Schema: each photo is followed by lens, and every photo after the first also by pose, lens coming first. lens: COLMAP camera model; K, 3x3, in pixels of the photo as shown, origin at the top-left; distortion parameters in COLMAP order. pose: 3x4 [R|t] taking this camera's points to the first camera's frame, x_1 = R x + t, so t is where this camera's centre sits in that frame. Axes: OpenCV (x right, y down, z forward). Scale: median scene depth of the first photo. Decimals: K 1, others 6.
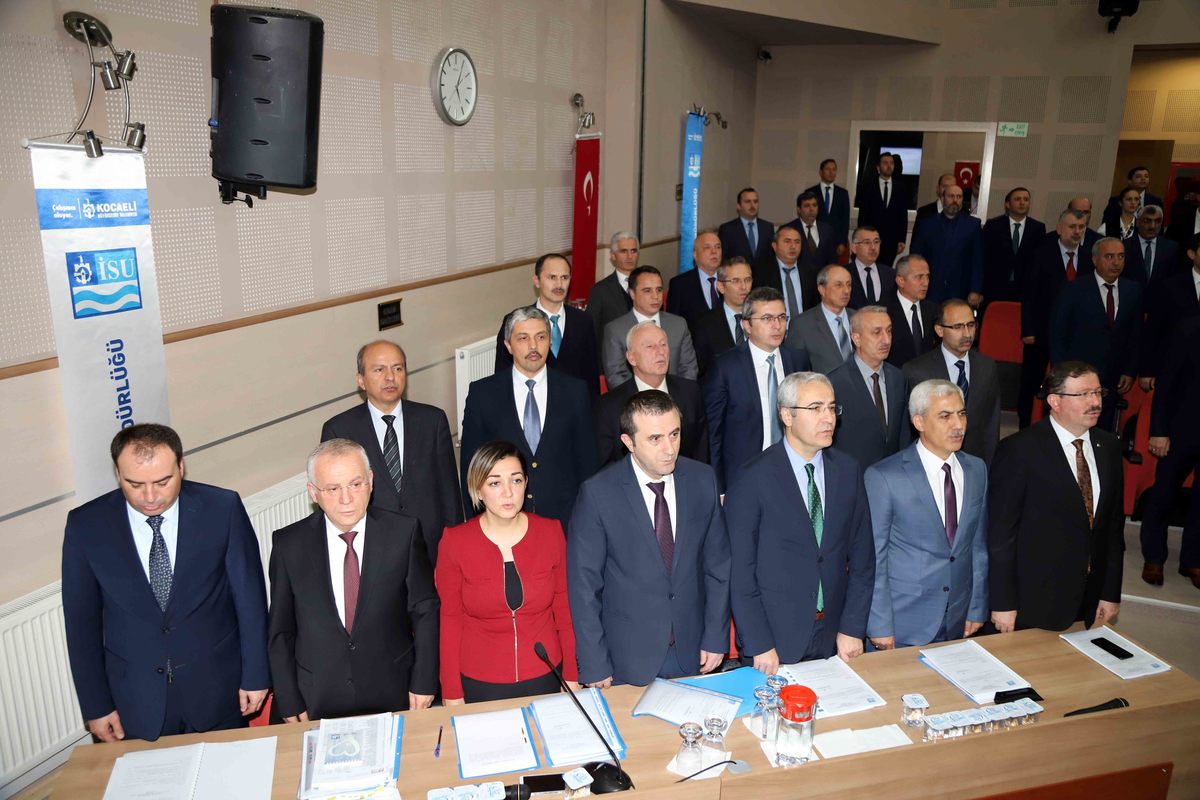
lens RADIAL K [[873.7, 0, 601.5], [0, 873.7, 392.3], [0, 0, 1]] dist [-0.012256, -0.008630]
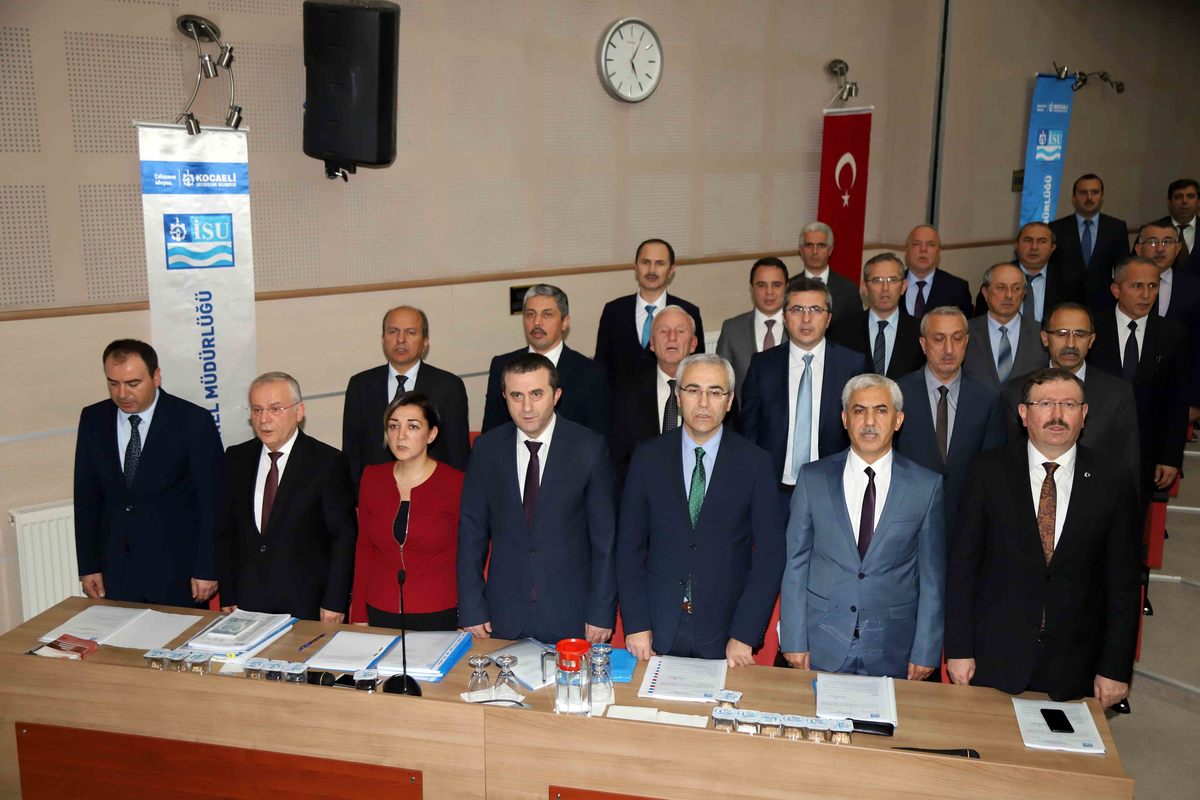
lens RADIAL K [[1192.2, 0, 600.6], [0, 1192.2, 395.0], [0, 0, 1]] dist [0.039738, 0.000000]
pose [[0.893815, 0.082922, -0.440702, 0.635836], [-0.107862, 0.993657, -0.031796, 0.071755], [0.435270, 0.075954, 0.897090, -0.195758]]
